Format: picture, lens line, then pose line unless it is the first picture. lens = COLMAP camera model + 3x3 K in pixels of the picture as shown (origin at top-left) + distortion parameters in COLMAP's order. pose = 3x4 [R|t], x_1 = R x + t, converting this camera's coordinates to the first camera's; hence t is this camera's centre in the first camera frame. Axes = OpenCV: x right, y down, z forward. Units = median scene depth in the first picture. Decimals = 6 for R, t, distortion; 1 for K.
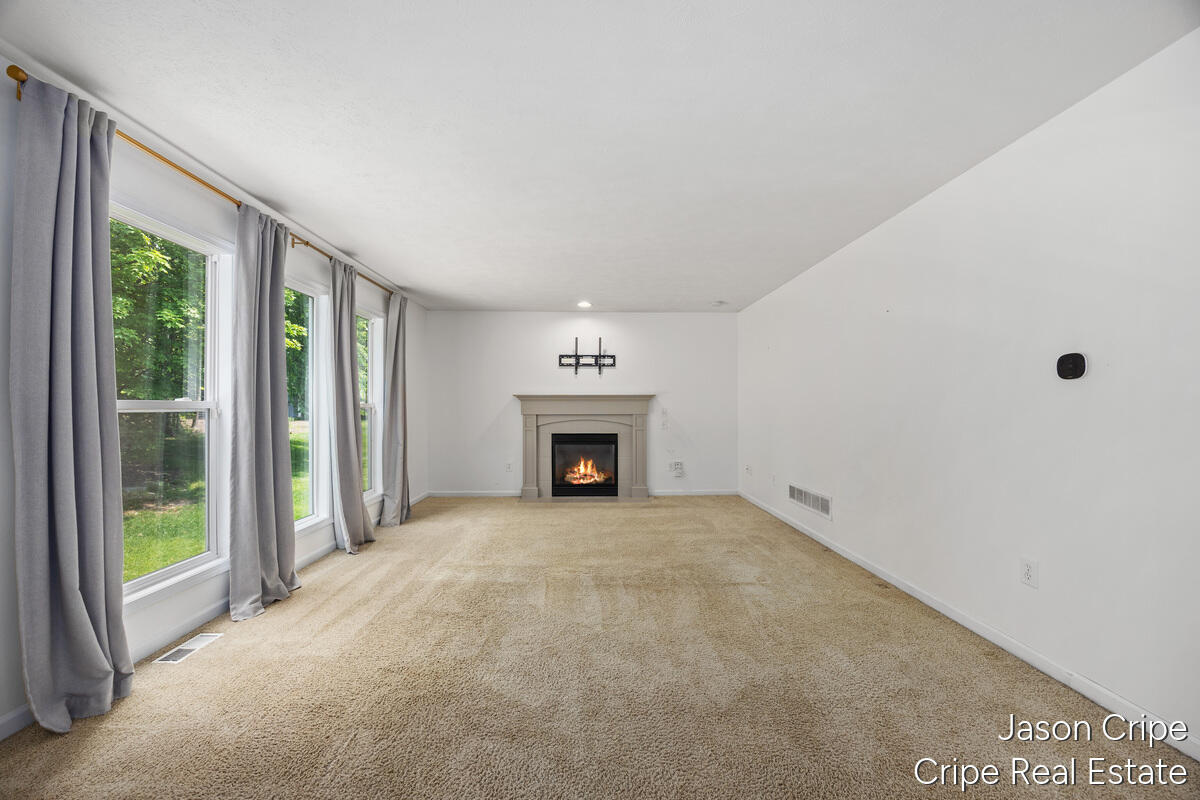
lens RADIAL K [[483.4, 0, 605.3], [0, 483.4, 405.5], [0, 0, 1]] dist [-0.000751, -0.000414]
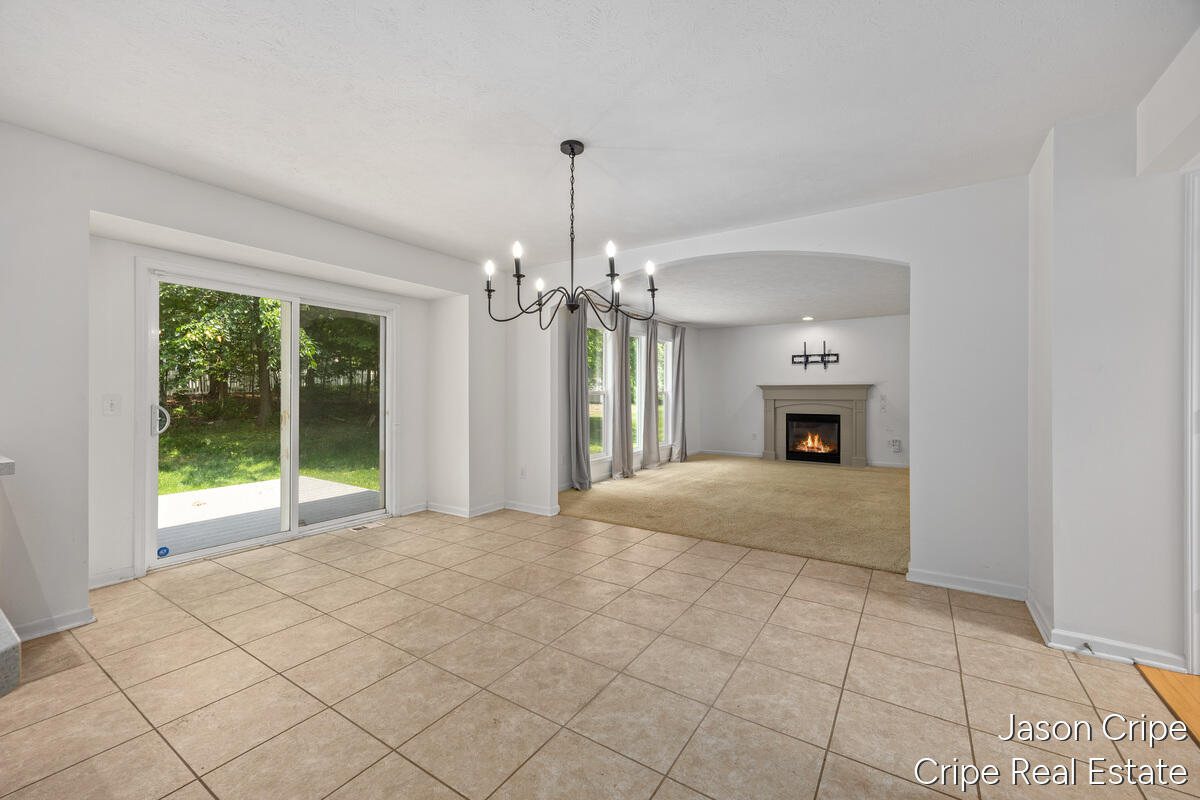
lens RADIAL K [[483.4, 0, 604.3], [0, 483.4, 393.6], [0, 0, 1]] dist [-0.000751, -0.000414]
pose [[0.836379, 0.003264, -0.548143, 0.205959], [-0.001769, 0.999993, 0.003256, -0.001596], [0.548149, -0.001753, 0.836379, -0.414938]]
